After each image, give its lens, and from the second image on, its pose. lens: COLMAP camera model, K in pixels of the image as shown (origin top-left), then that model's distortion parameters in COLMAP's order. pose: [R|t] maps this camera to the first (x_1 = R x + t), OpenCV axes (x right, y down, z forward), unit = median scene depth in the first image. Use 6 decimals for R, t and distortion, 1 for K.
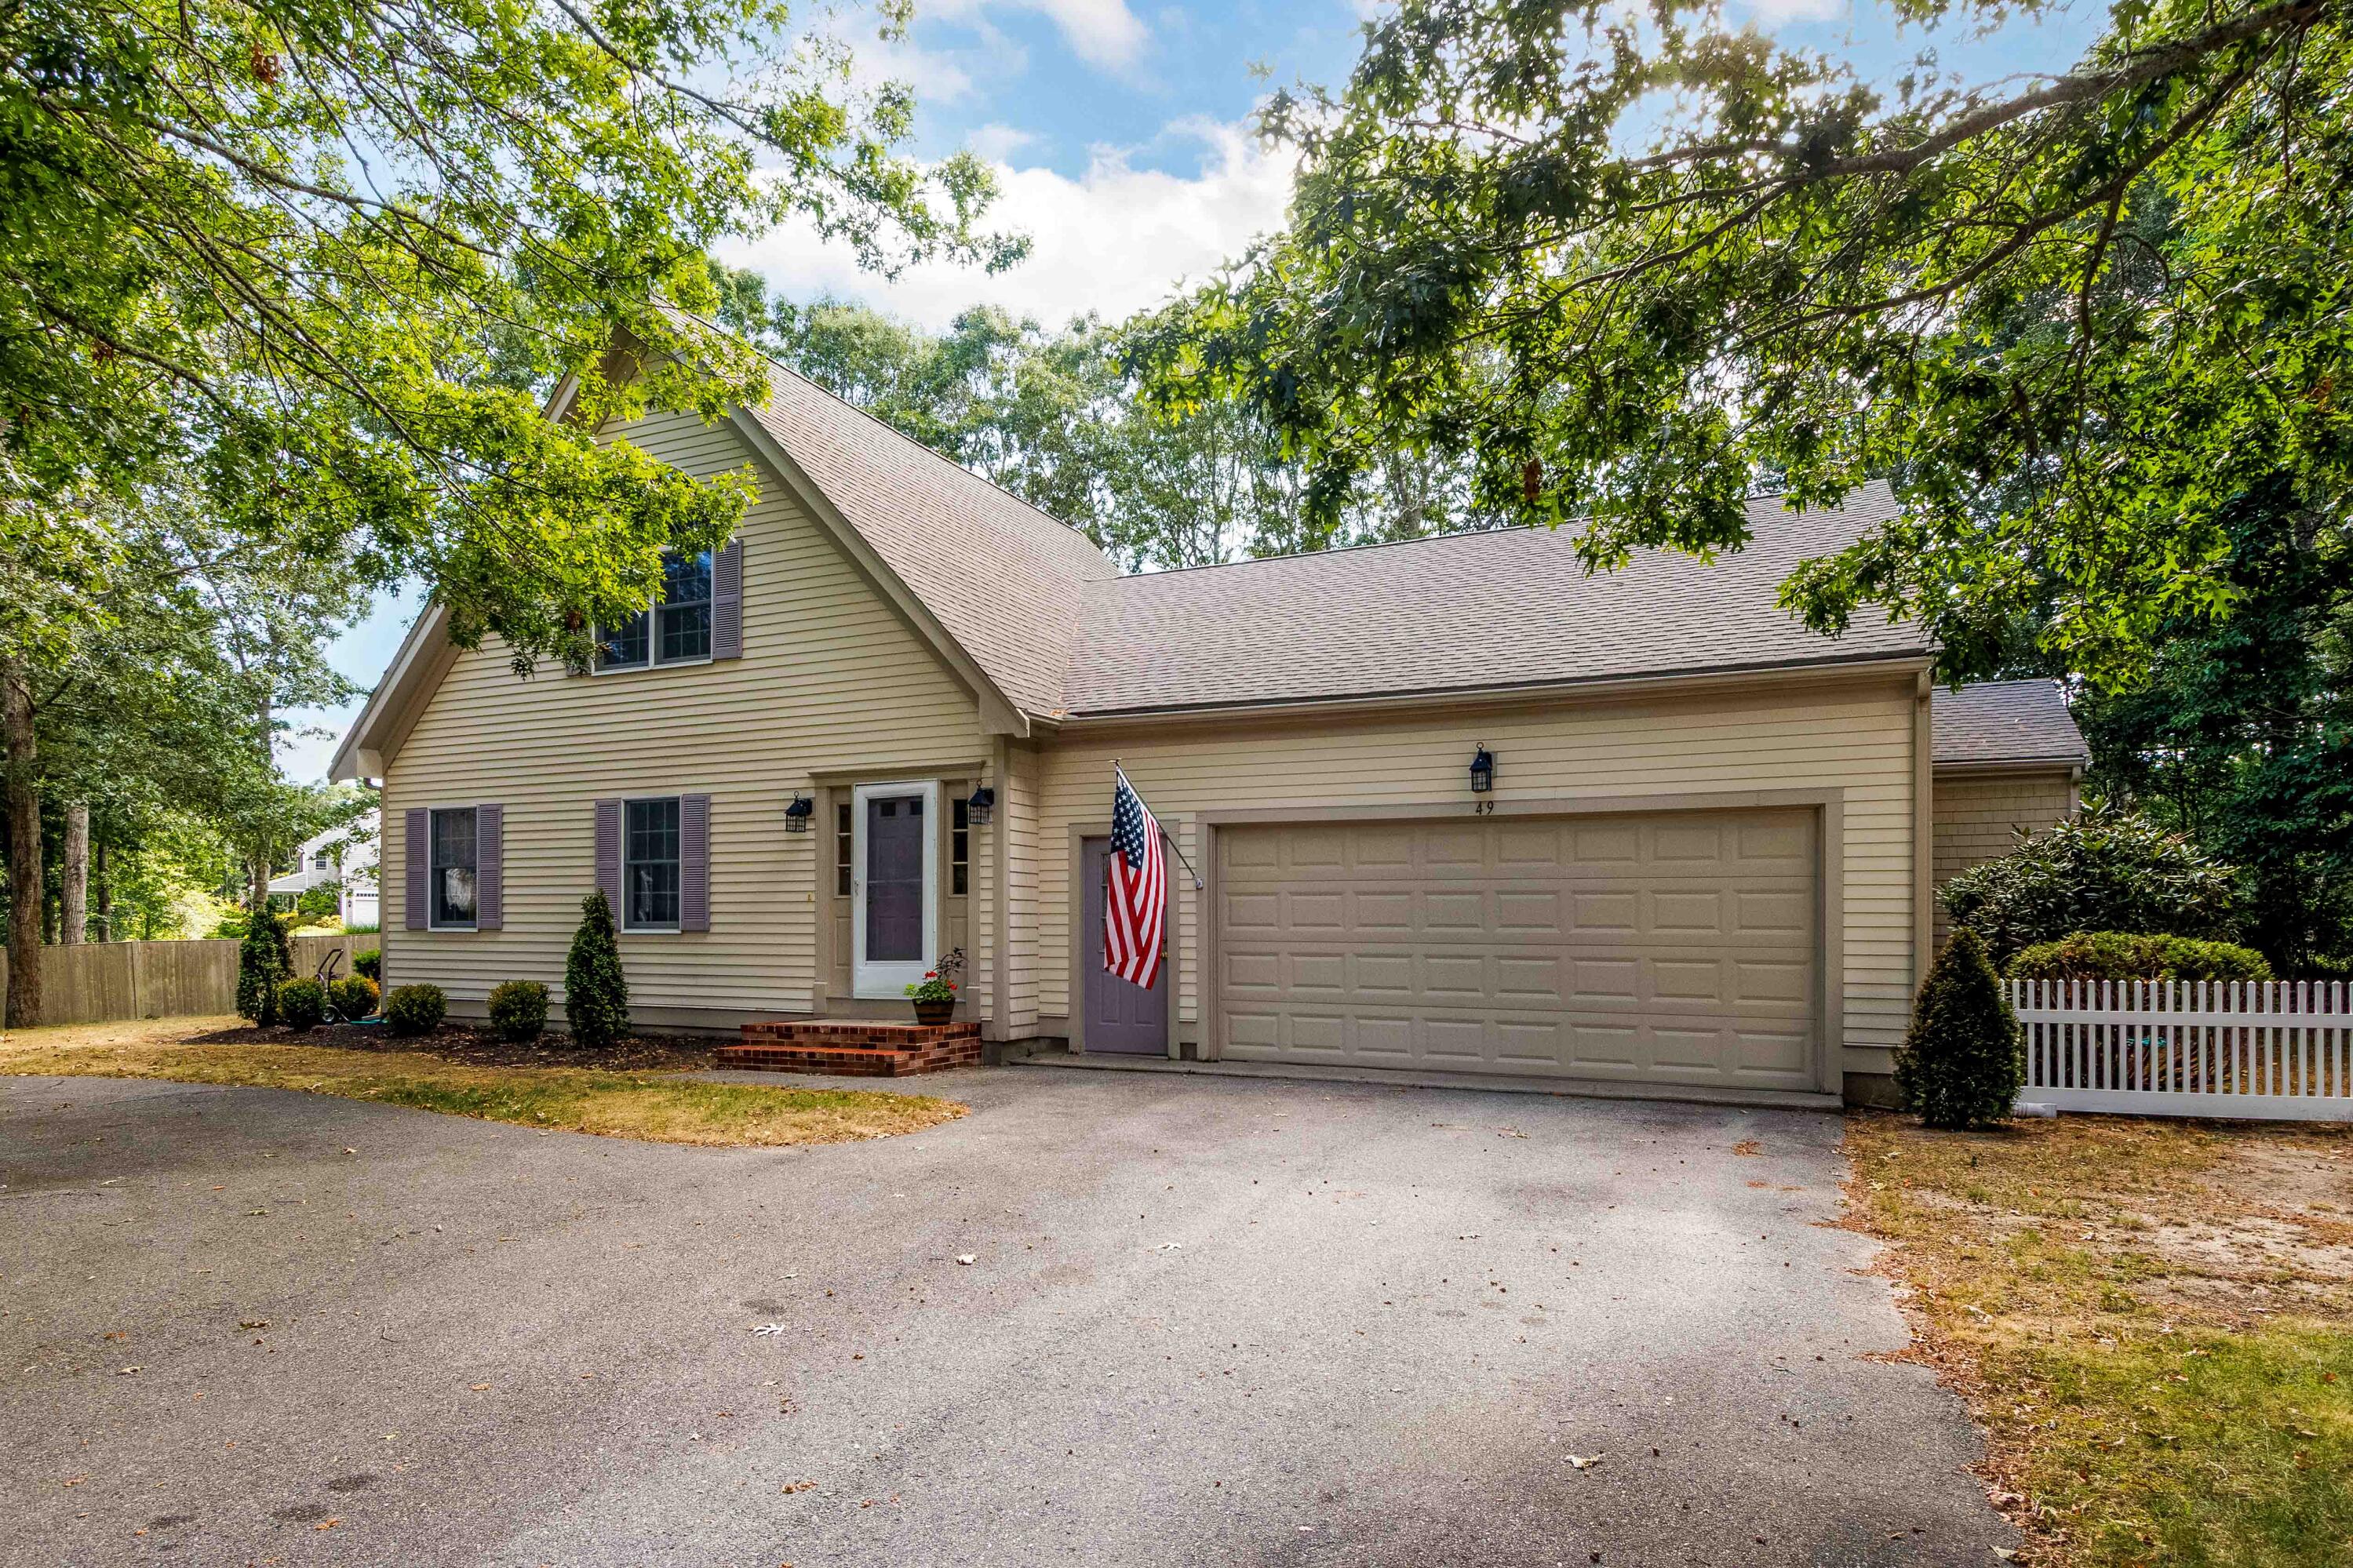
lens RADIAL K [[1301.0, 0, 1198.3], [0, 1301.0, 924.1], [0, 0, 1]] dist [-0.004707, 0.000114]
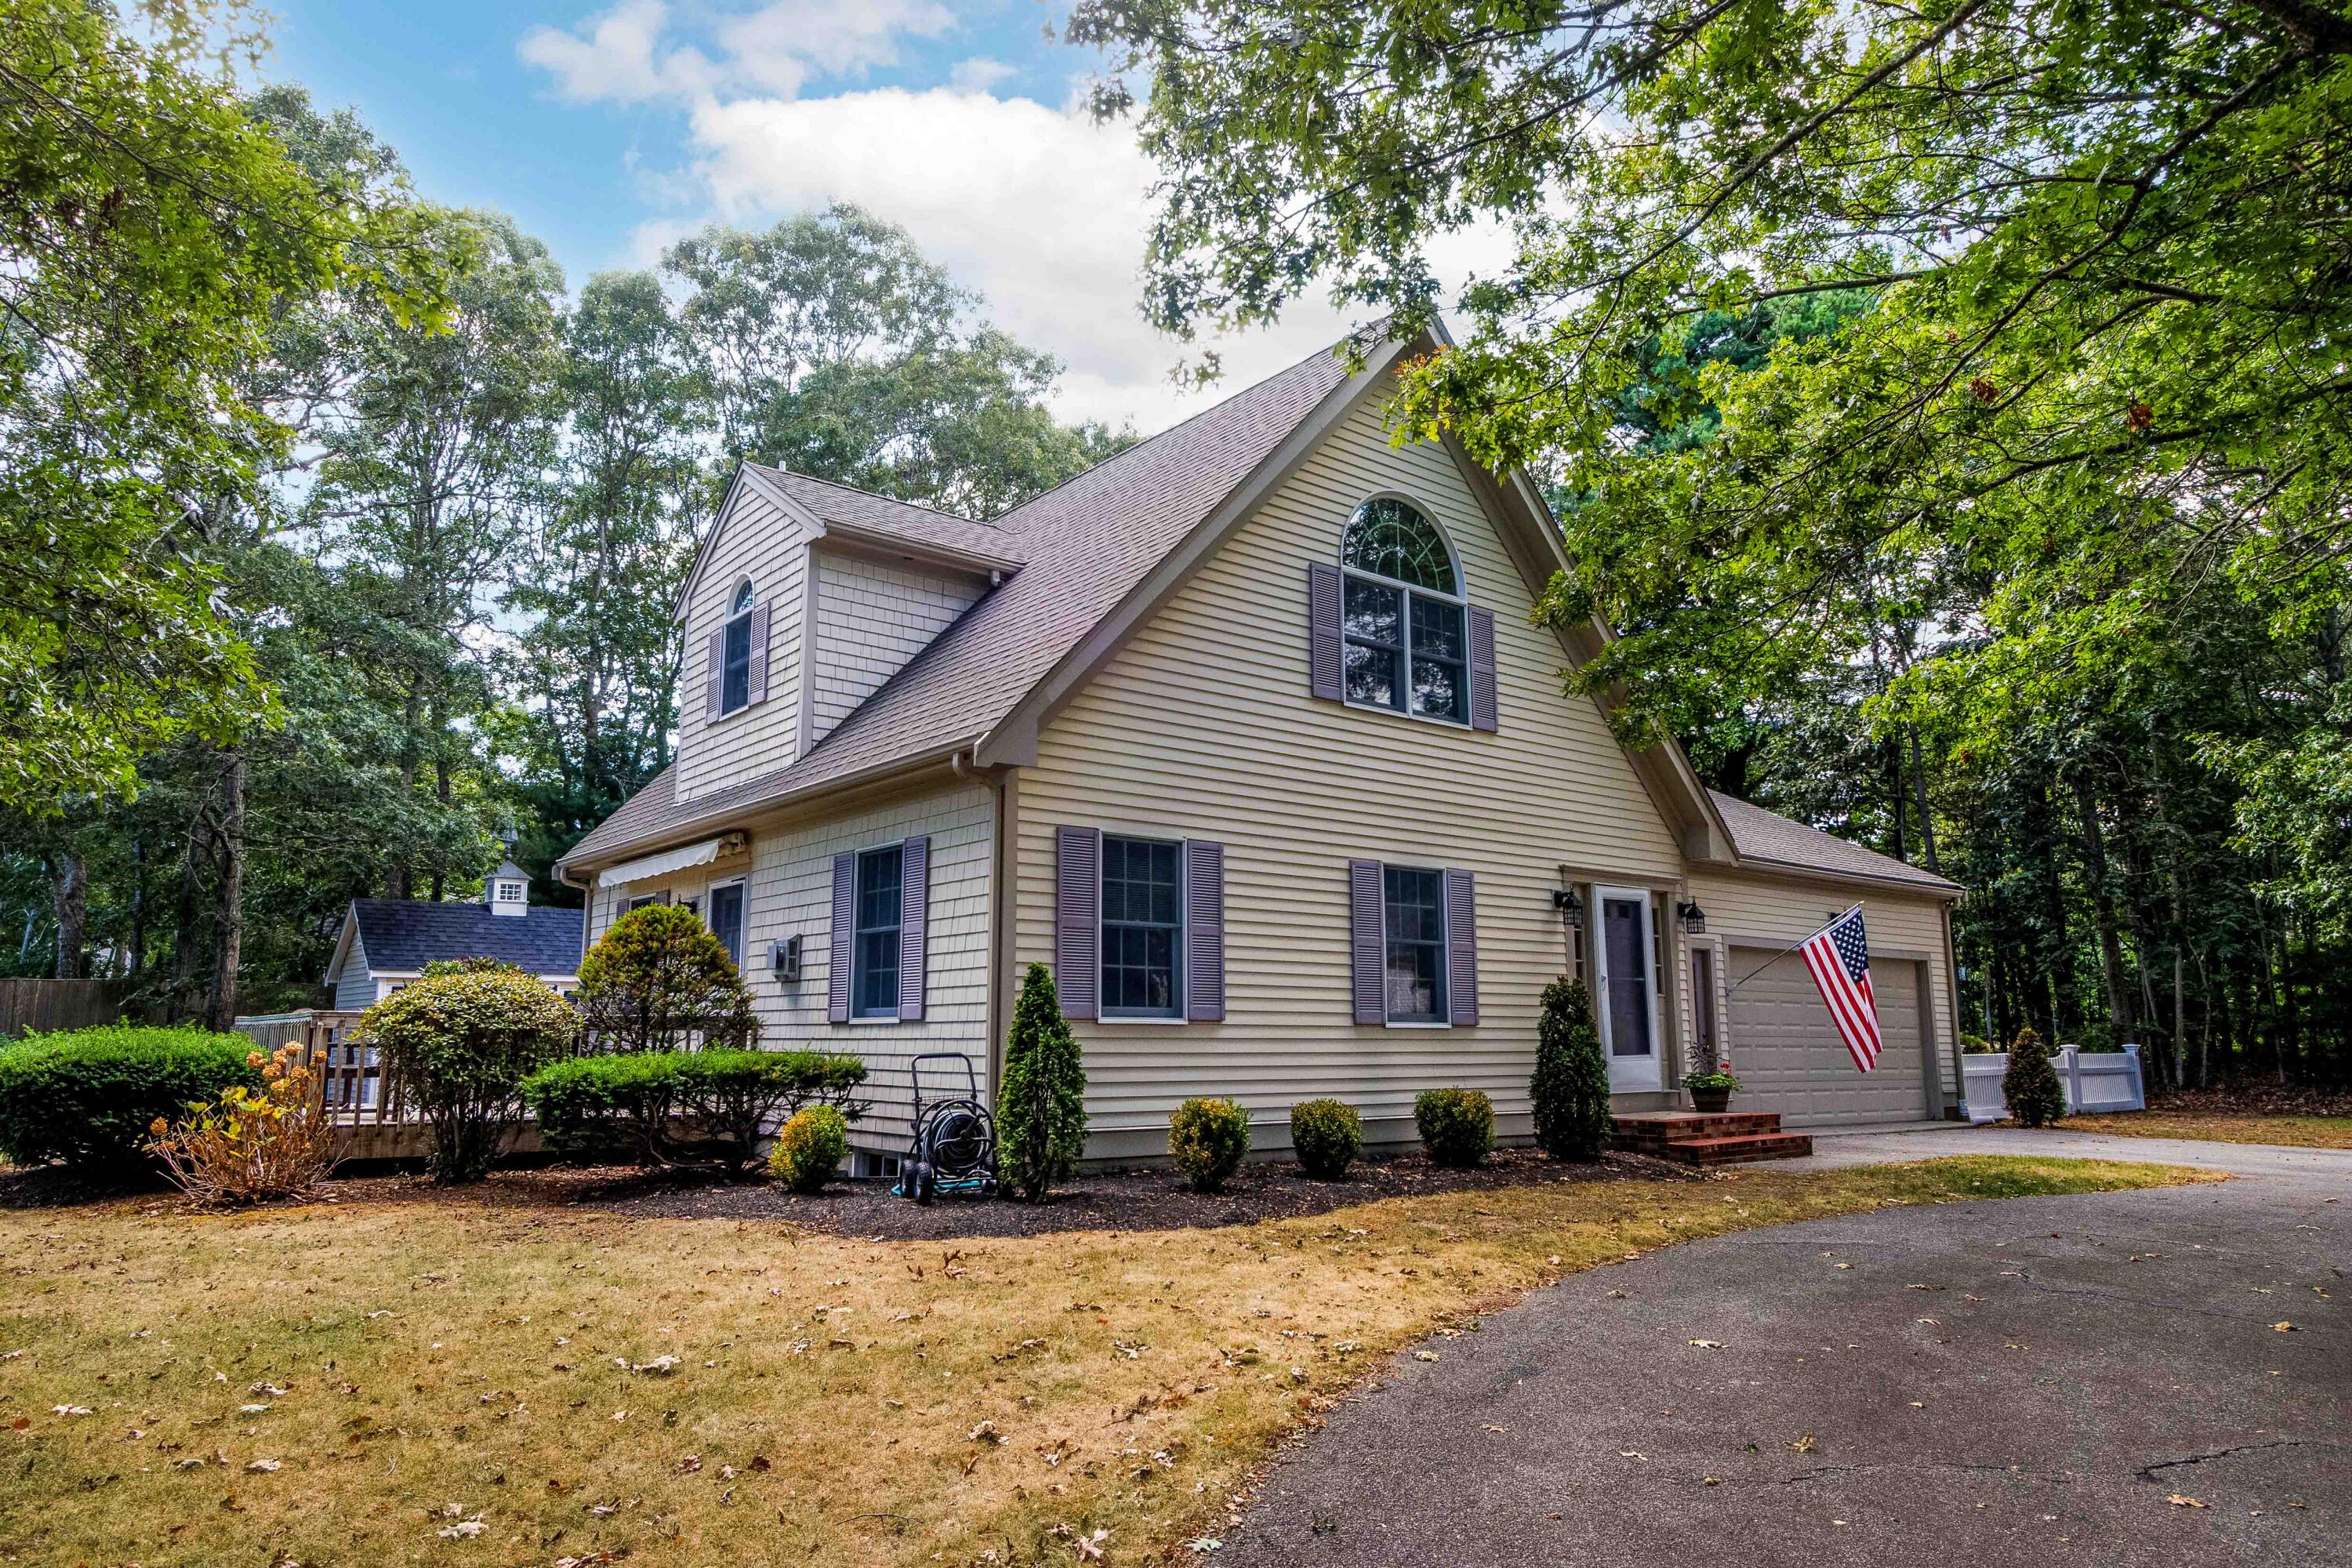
lens RADIAL K [[1499.1, 0, 1173.6], [0, 1499.1, 780.3], [0, 0, 1]] dist [0.001088, -0.000016]
pose [[0.464350, 0.146465, 0.873457, -1.548048], [-0.010975, 0.987107, -0.159688, 0.006419], [-0.885584, 0.064564, 0.459970, 0.777658]]
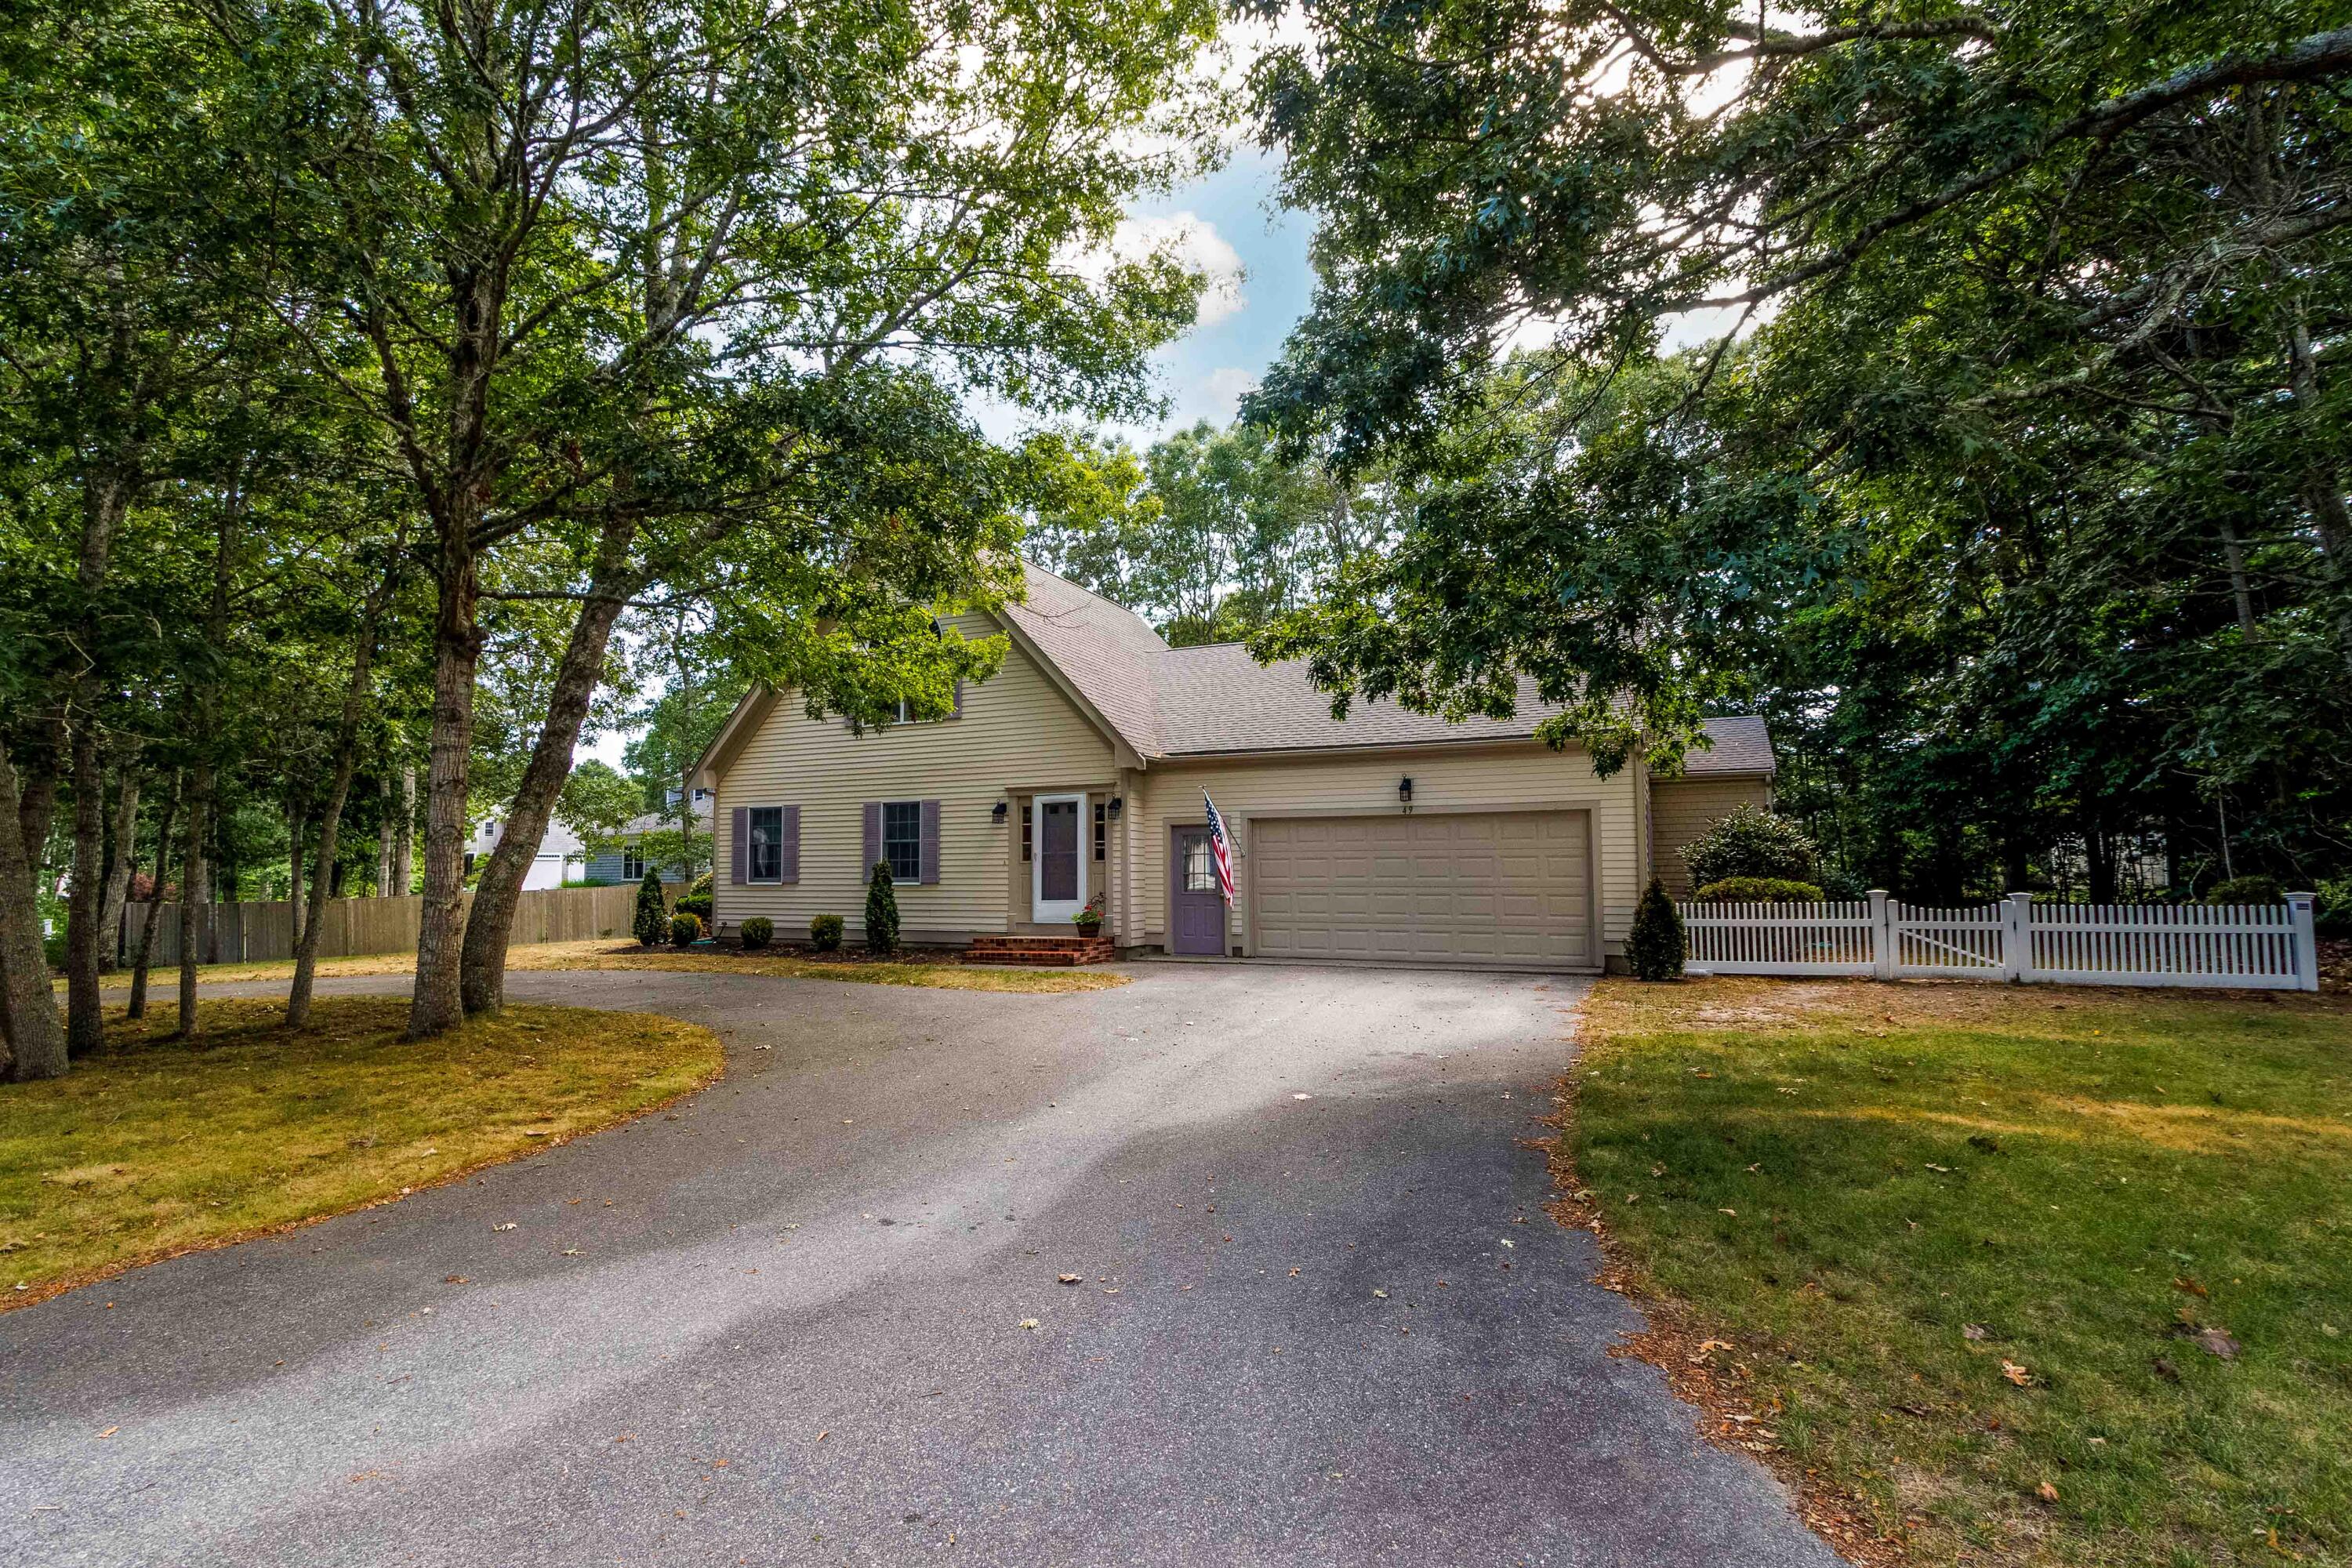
lens RADIAL K [[1098.2, 0, 1180.2], [0, 1098.2, 796.0], [0, 0, 1]] dist [-0.020685, -0.000127]
pose [[0.999923, -0.007456, 0.009871, -0.093300], [0.008131, 0.997497, -0.070233, -0.005206], [-0.009323, 0.070308, 0.997482, -0.439448]]
